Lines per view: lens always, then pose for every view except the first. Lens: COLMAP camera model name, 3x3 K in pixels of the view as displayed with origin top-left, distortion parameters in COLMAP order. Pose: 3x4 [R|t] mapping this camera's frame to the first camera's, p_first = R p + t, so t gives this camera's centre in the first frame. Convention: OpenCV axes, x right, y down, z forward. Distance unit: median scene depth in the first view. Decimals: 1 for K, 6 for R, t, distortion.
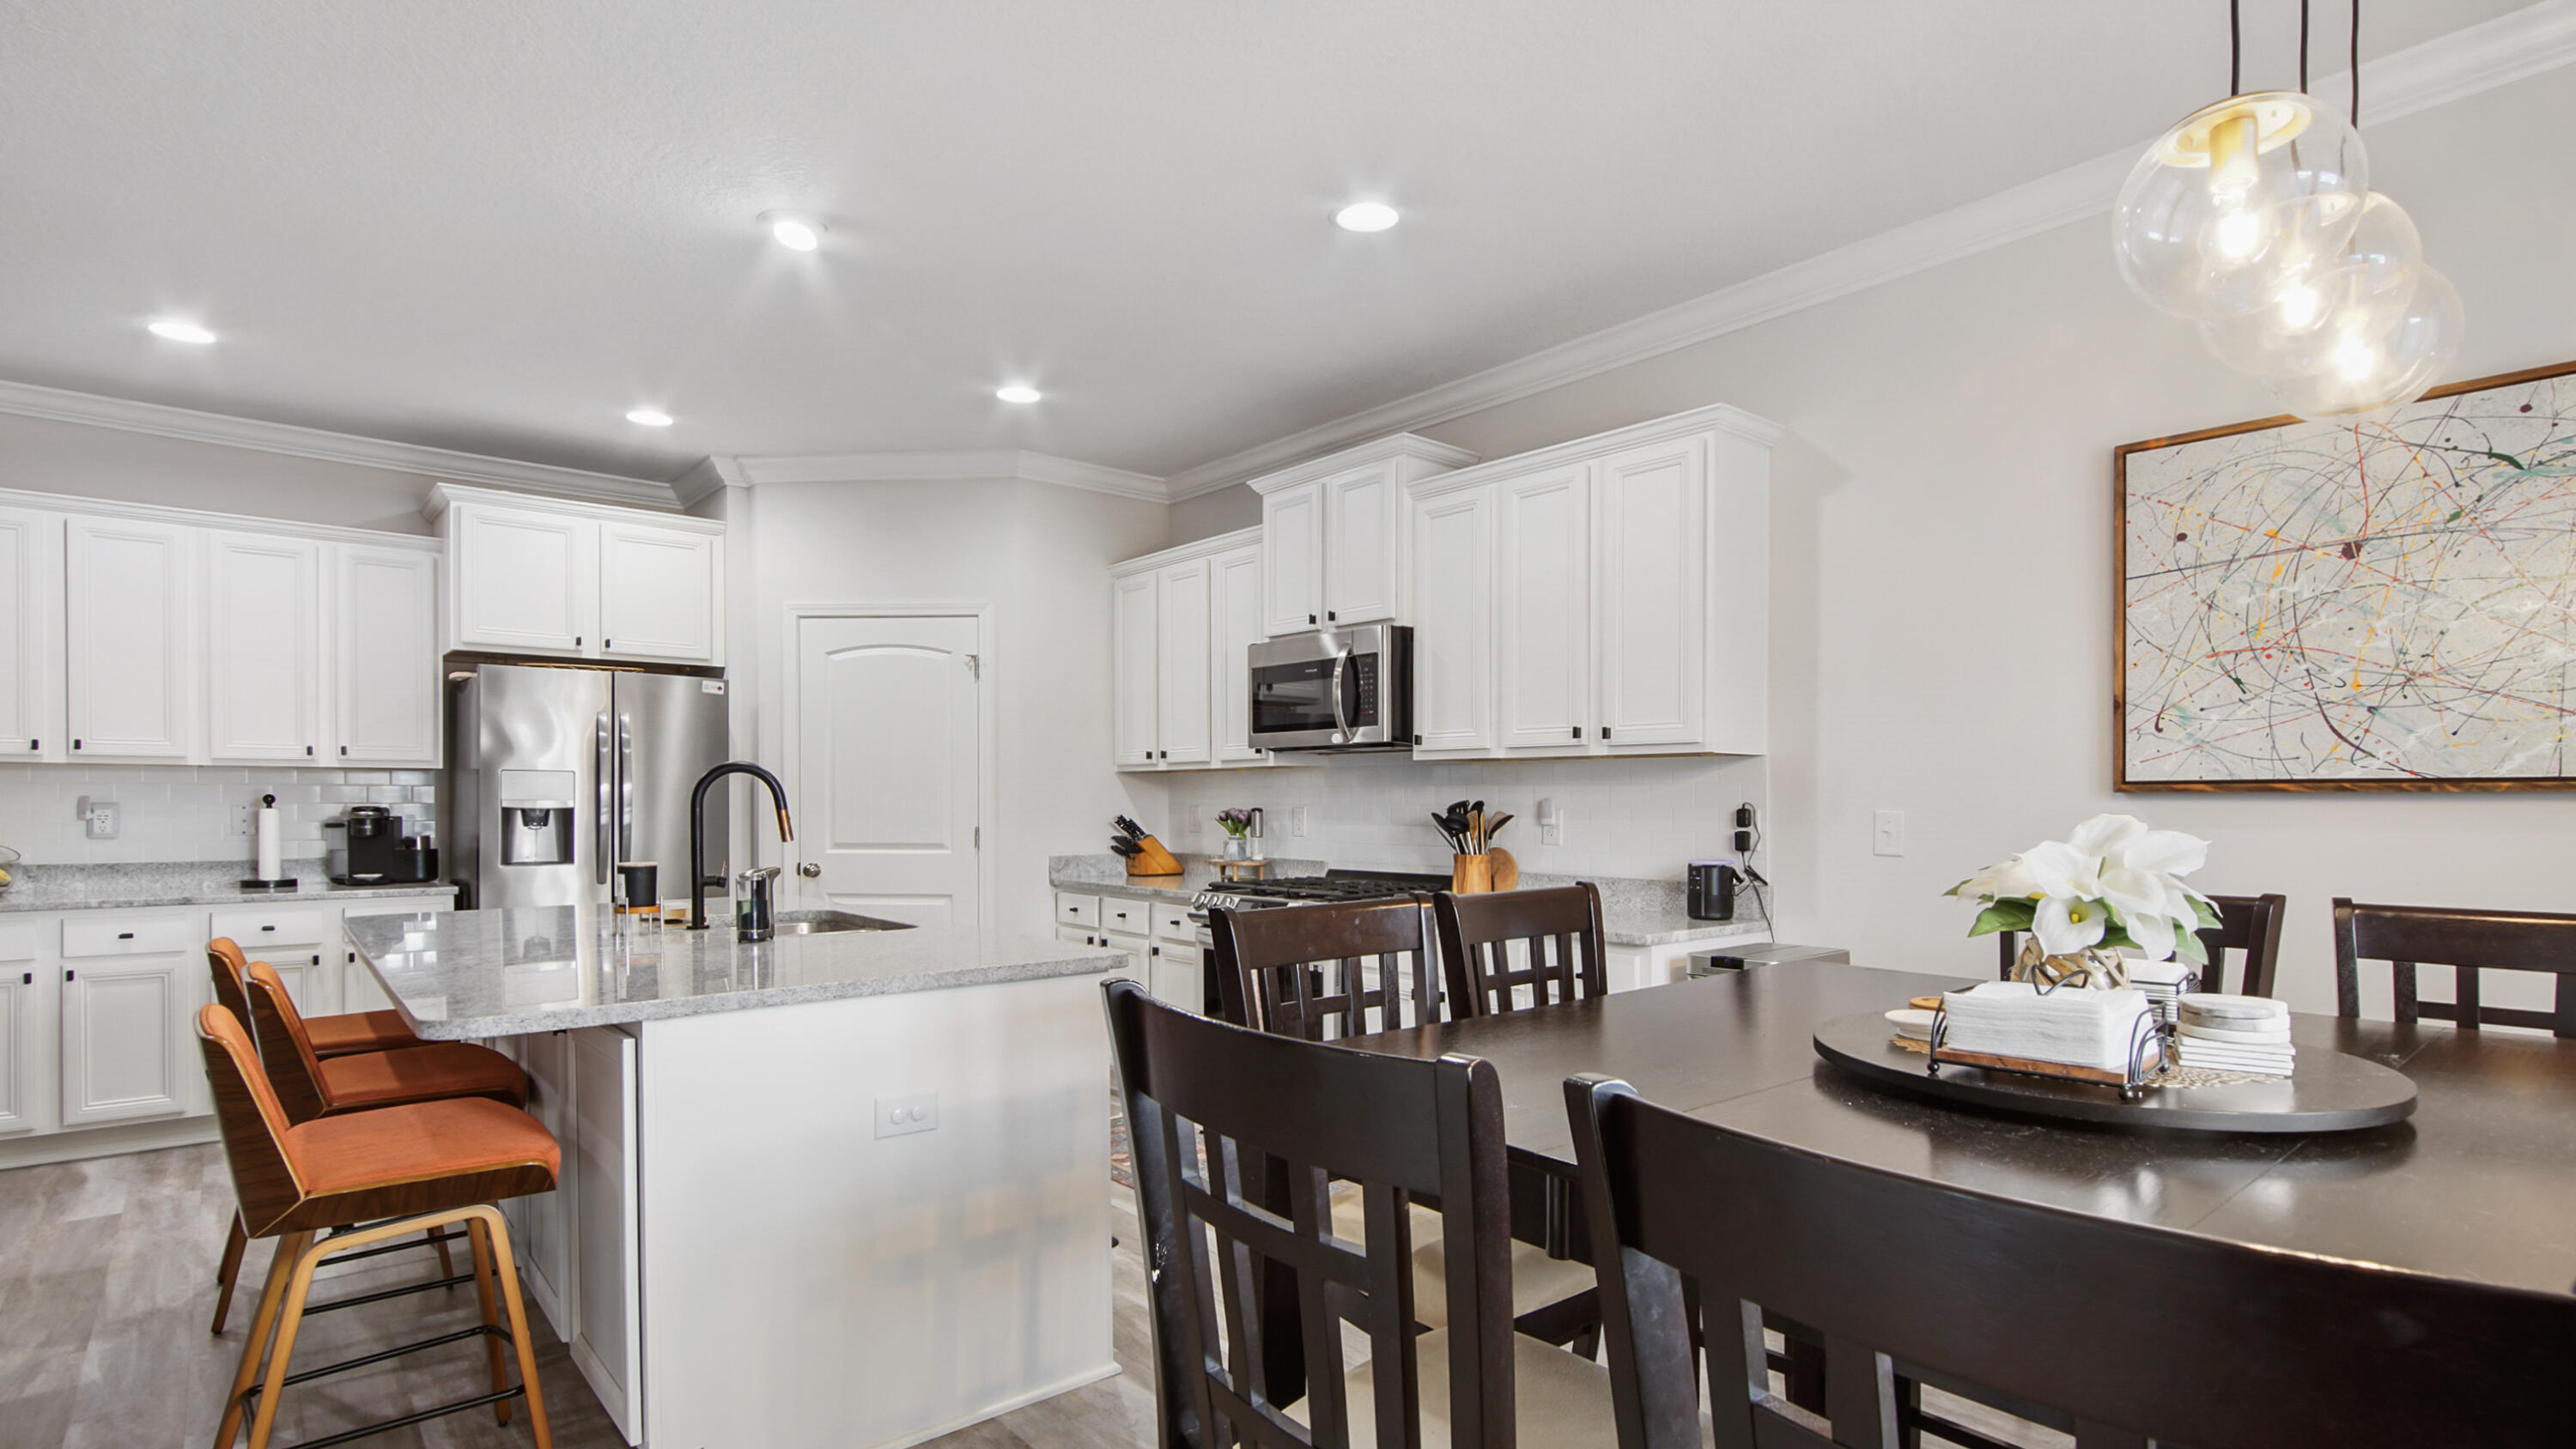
lens RADIAL K [[1276.7, 0, 1297.6], [0, 1276.7, 803.9], [0, 0, 1]] dist [-0.001063, -0.000254]
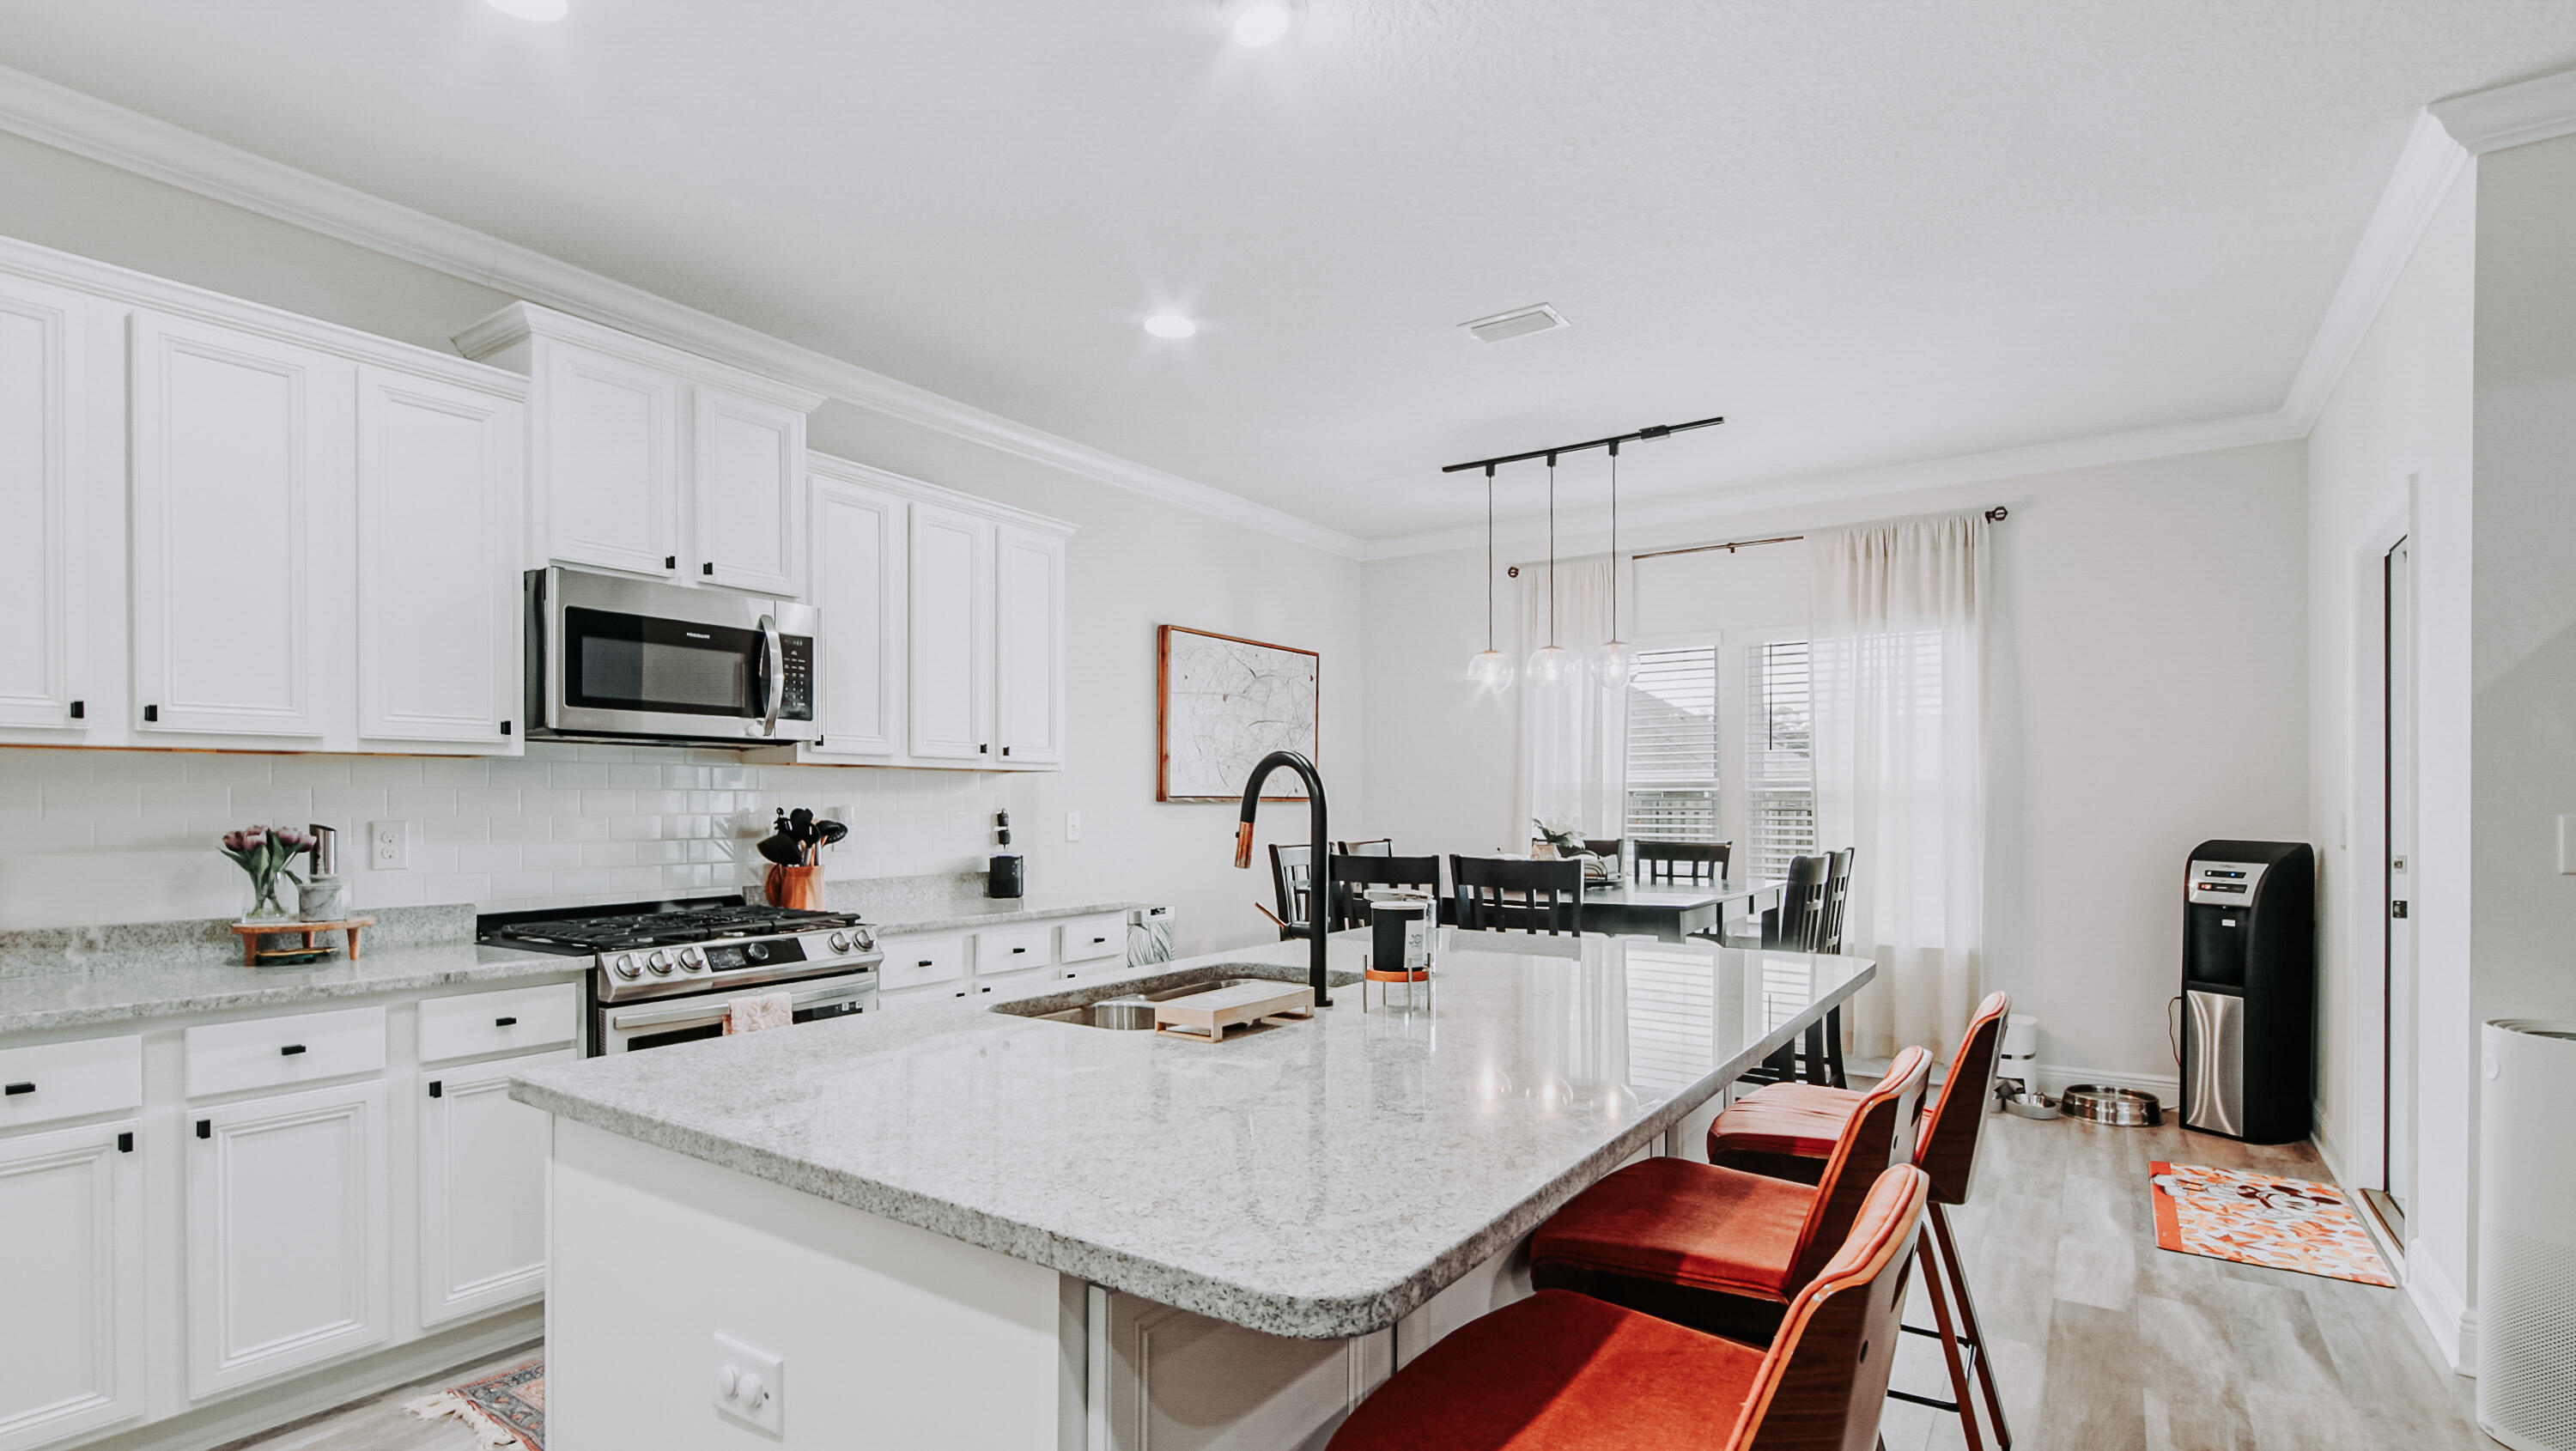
lens RADIAL K [[1205.4, 0, 1301.2], [0, 1205.4, 804.1], [0, 0, 1]] dist [0.012665, -0.000066]
pose [[-0.272041, -0.000928, 0.962285, -0.812881], [0.004760, 0.999986, 0.002310, -0.005687], [-0.962274, 0.005209, -0.272033, 0.895130]]
